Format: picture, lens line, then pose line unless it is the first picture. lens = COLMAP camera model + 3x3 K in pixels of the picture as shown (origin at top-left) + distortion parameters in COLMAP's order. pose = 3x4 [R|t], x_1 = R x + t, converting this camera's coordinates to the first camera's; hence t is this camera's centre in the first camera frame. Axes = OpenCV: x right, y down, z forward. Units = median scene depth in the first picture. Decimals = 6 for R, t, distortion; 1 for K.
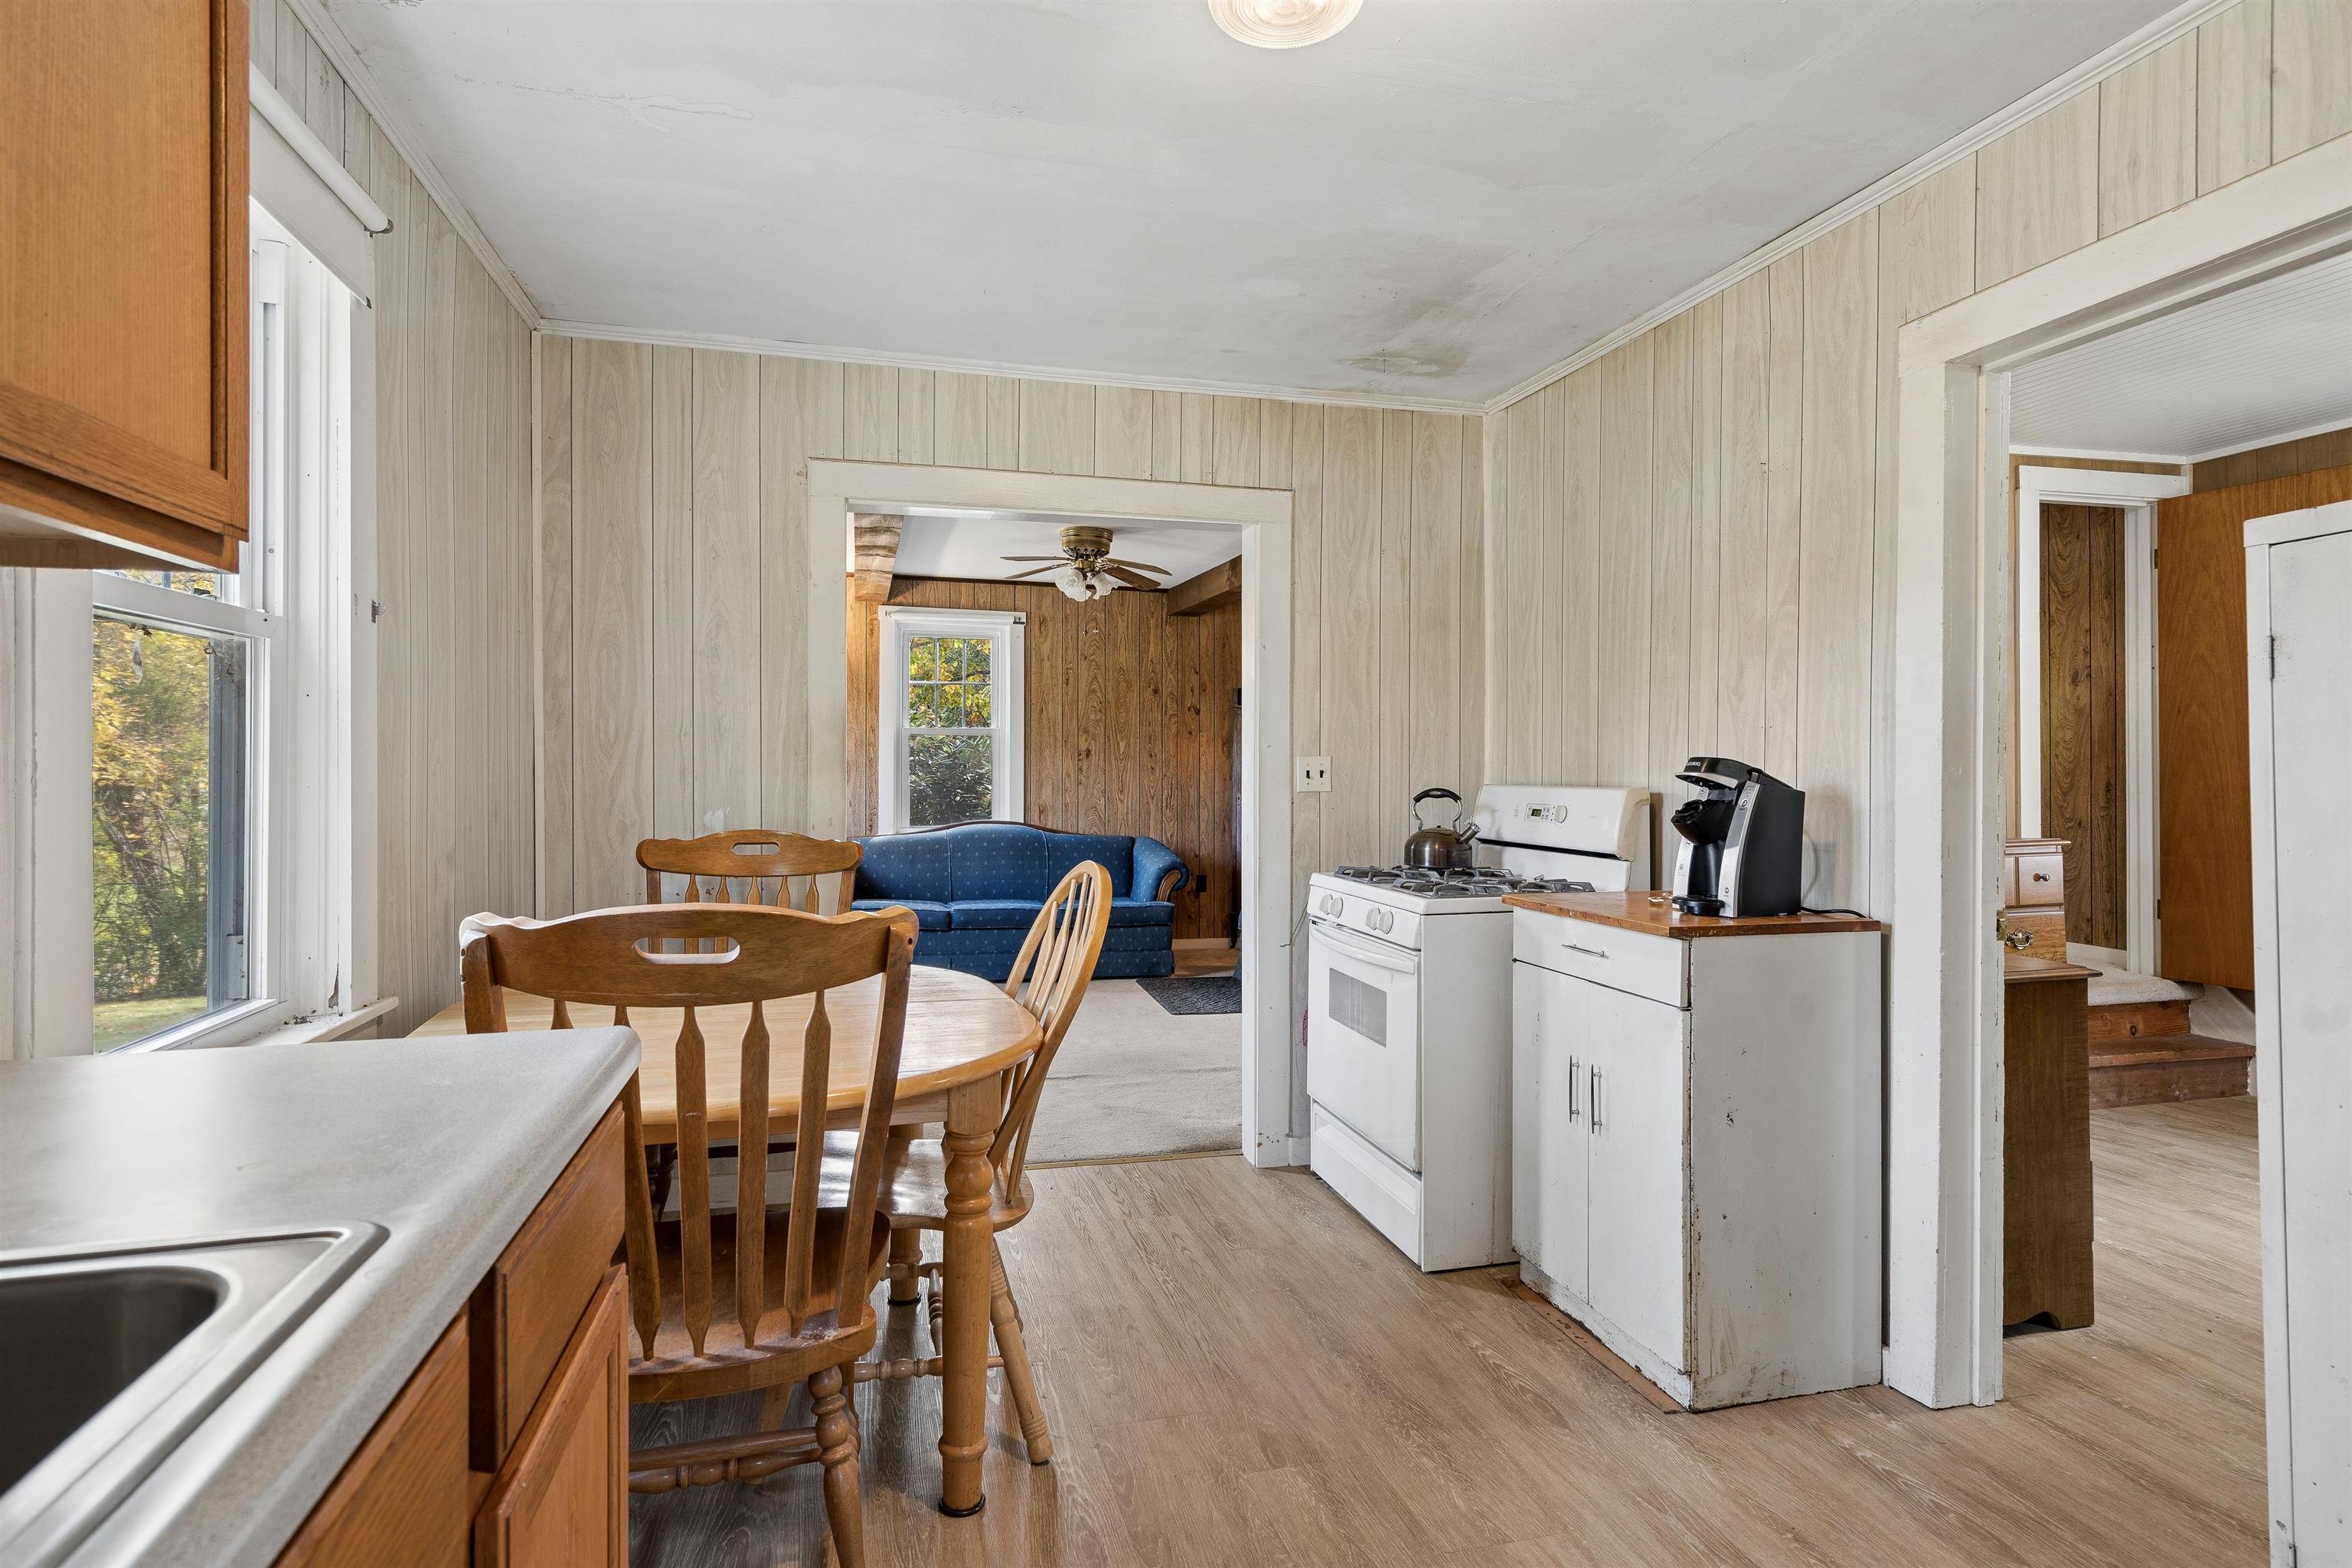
lens RADIAL K [[1185.5, 0, 1176.0], [0, 1185.5, 784.0], [0, 0, 1]] dist [-0.029578, 0.000177]
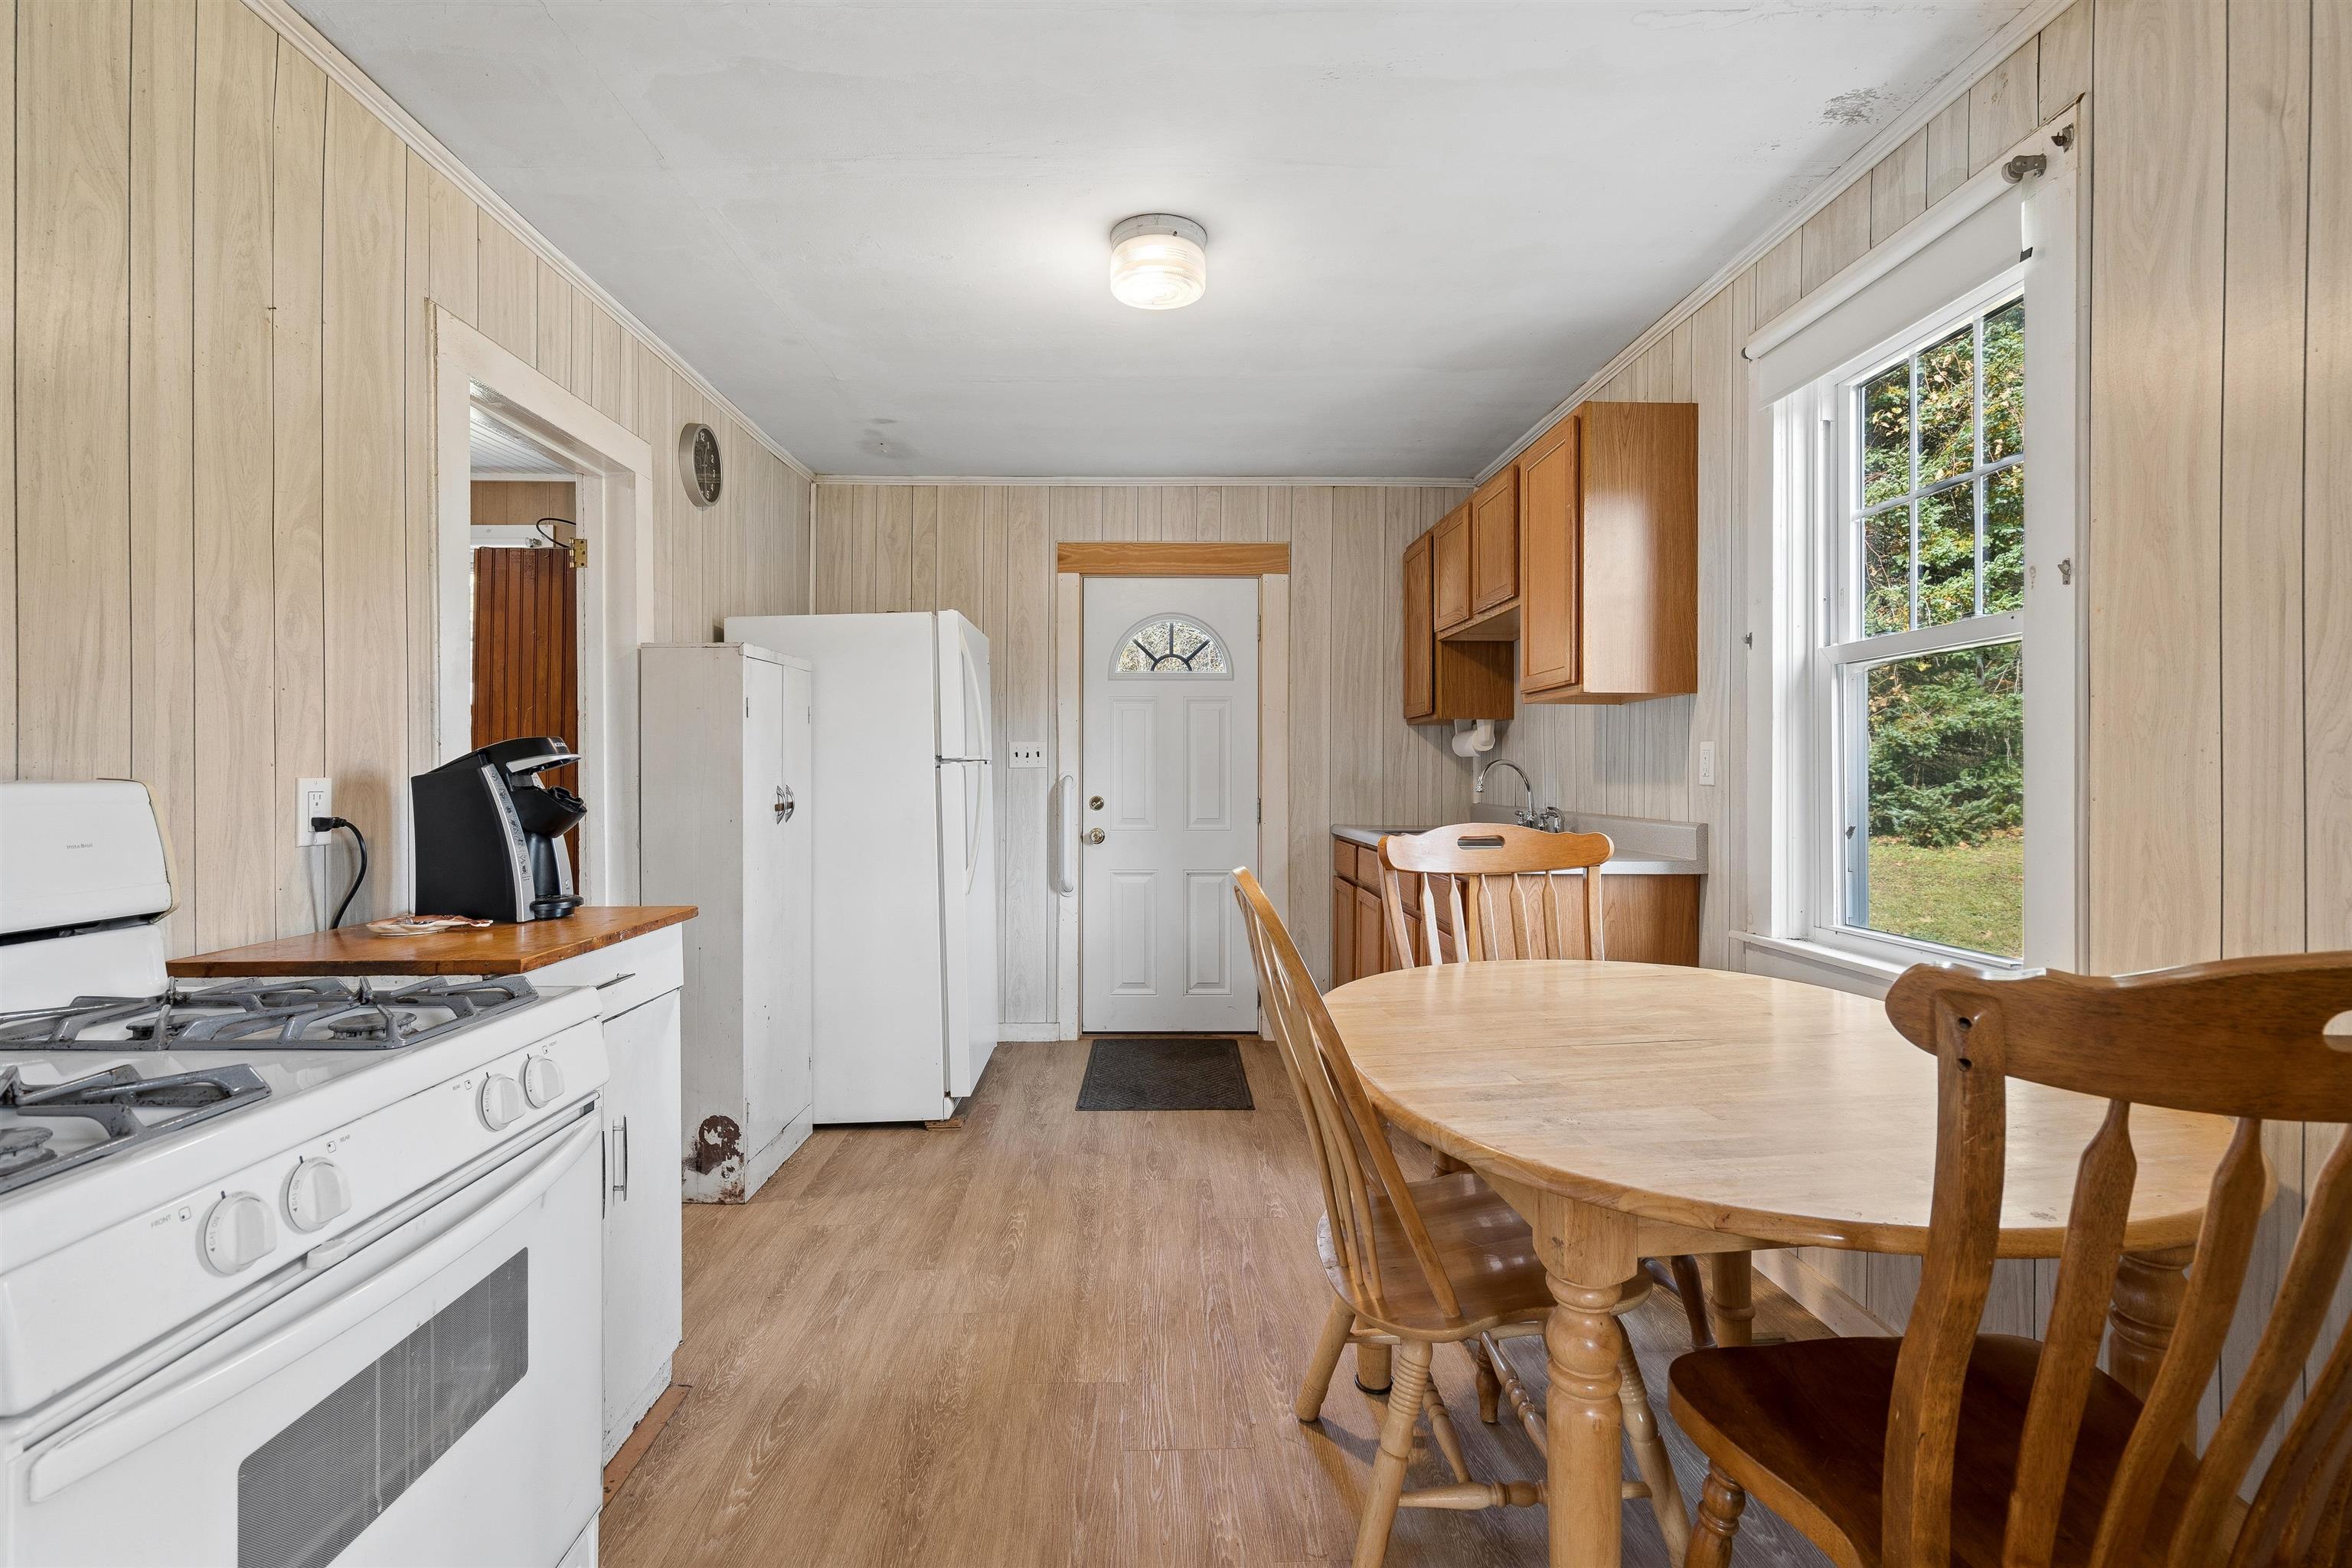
lens RADIAL K [[1086.4, 0, 1163.6], [0, 1086.4, 773.7], [0, 0, 1]] dist [-0.002795, 0.001191]
pose [[-0.971870, -0.003079, 0.235499, -0.065008], [-0.000092, 0.999919, 0.012690, -0.002090], [-0.235519, 0.012312, -0.971792, 0.590841]]
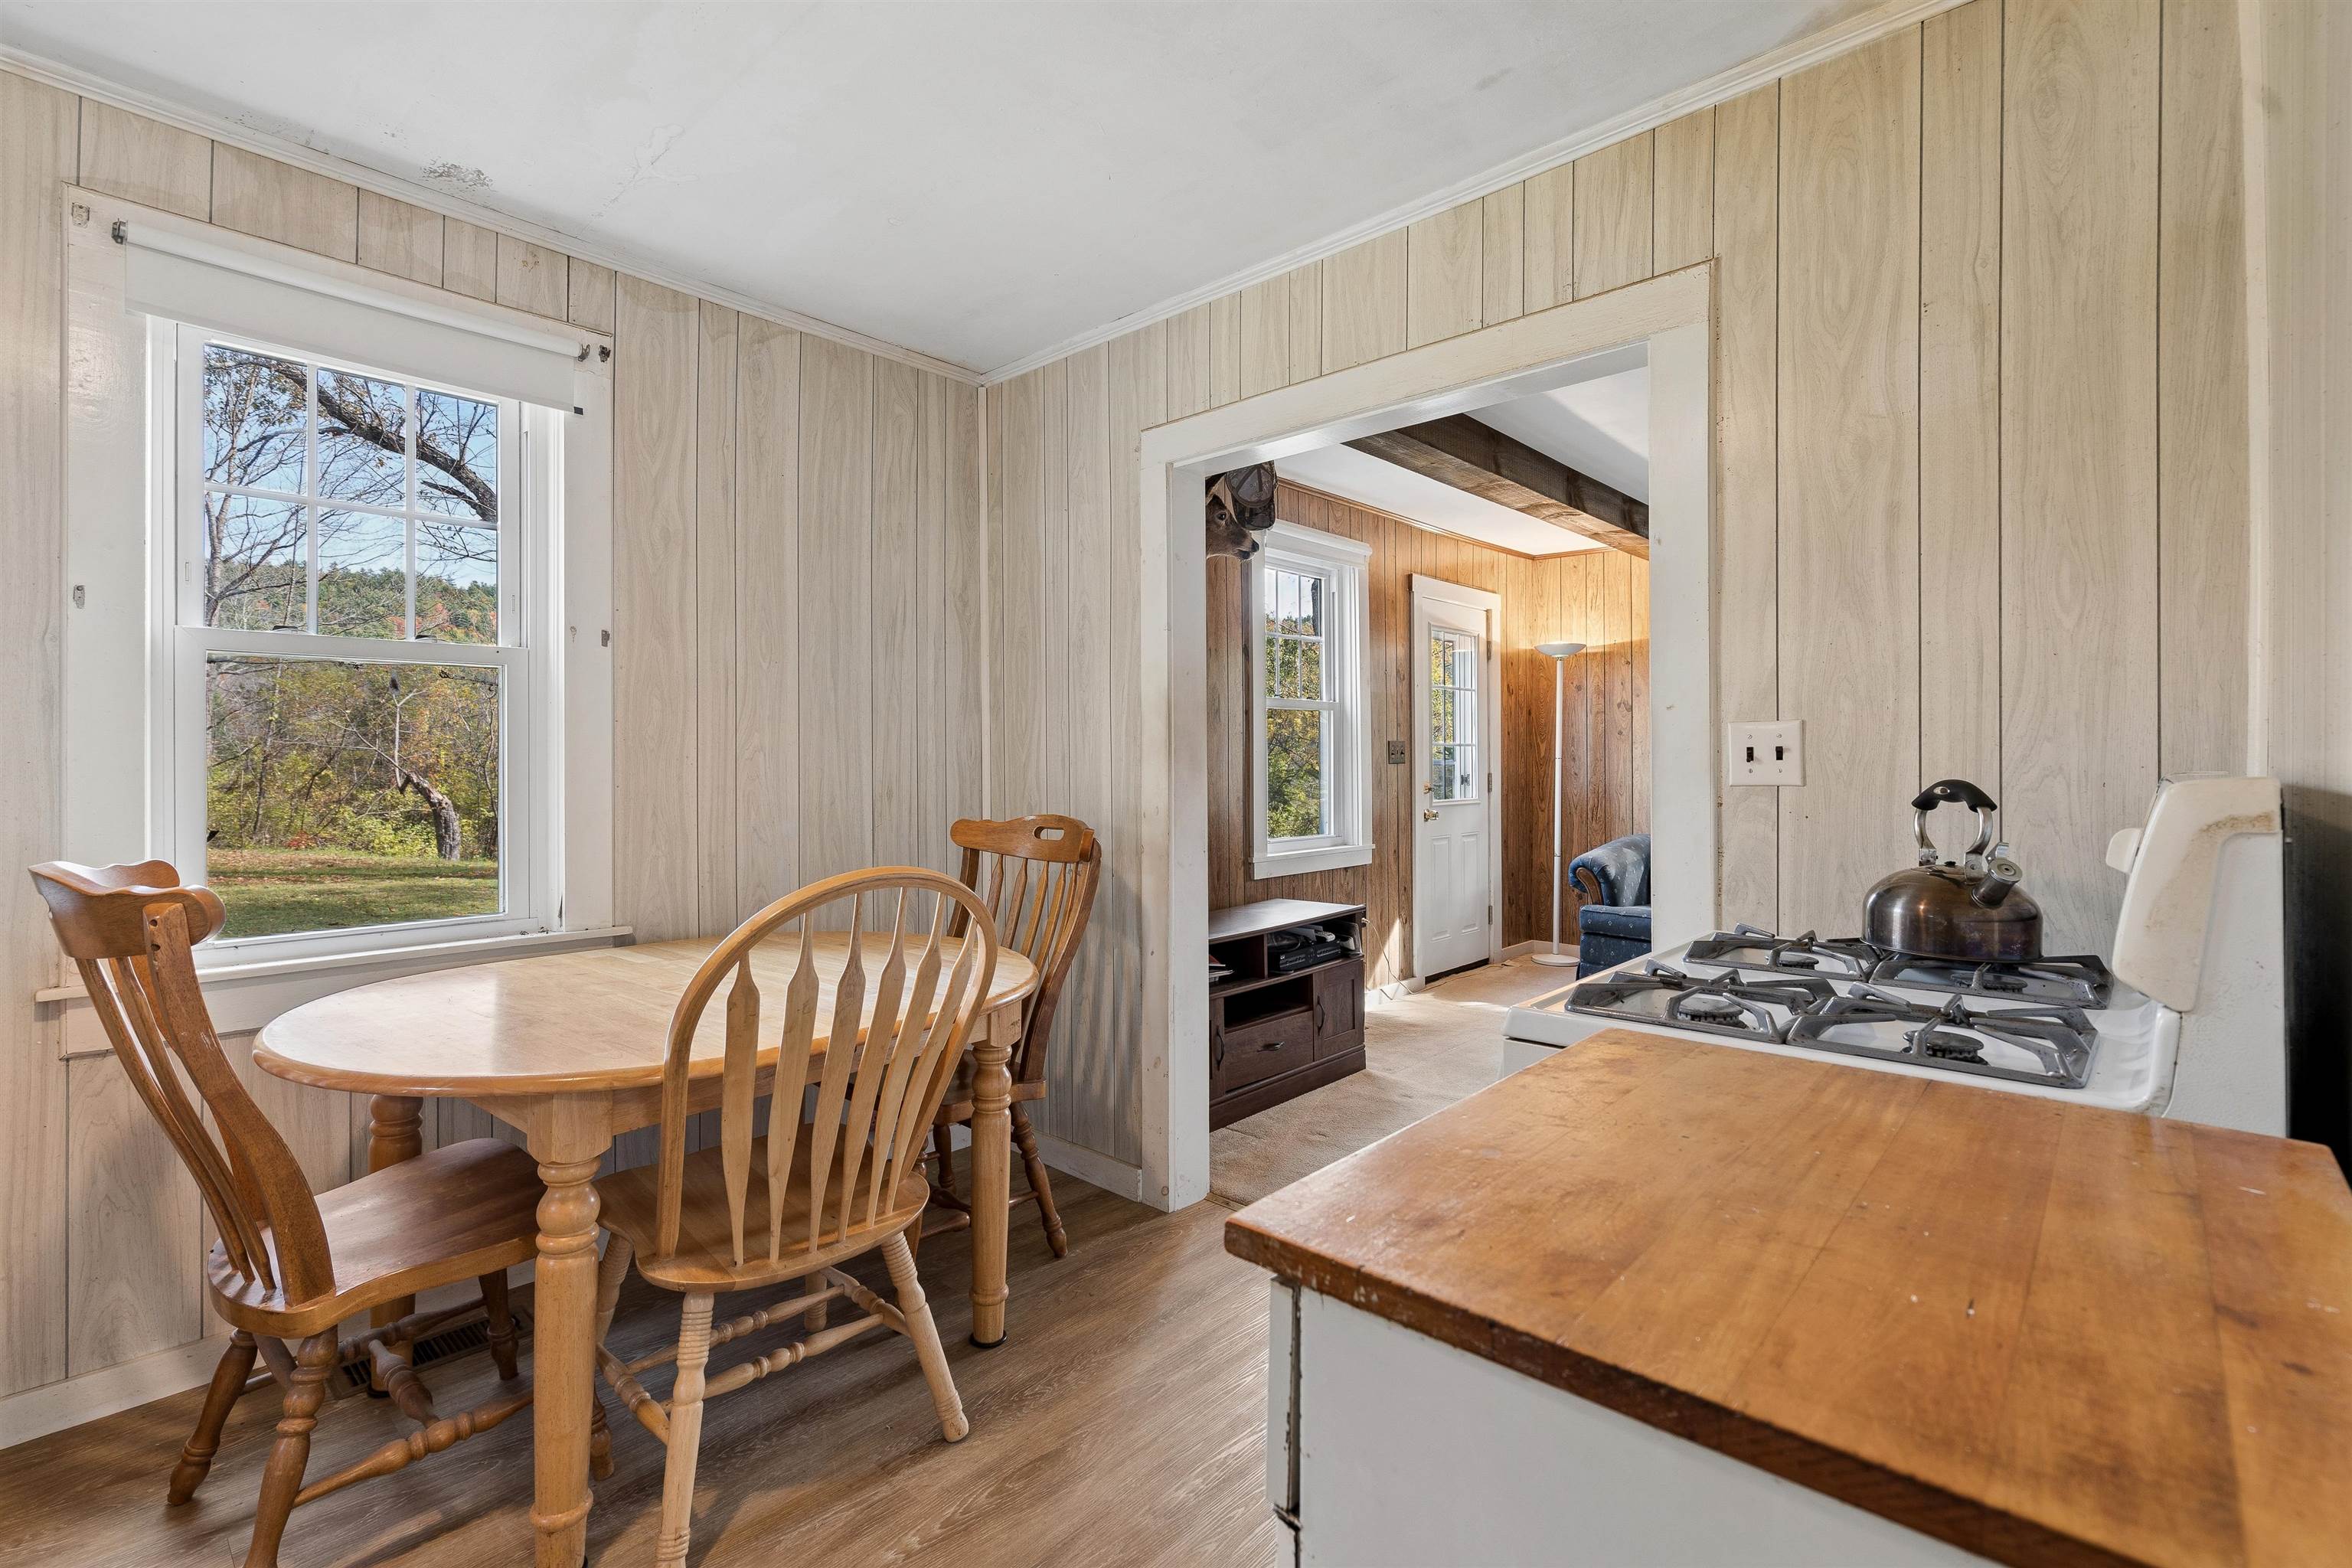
lens RADIAL K [[1055.8, 0, 1166.5], [0, 1055.8, 777.9], [0, 0, 1]] dist [-0.011645, 0.001321]
pose [[0.536595, 0.005568, -0.843821, 0.207792], [-0.004979, 0.999982, 0.003432, 0.001427], [0.843825, 0.002359, 0.536613, 0.270758]]
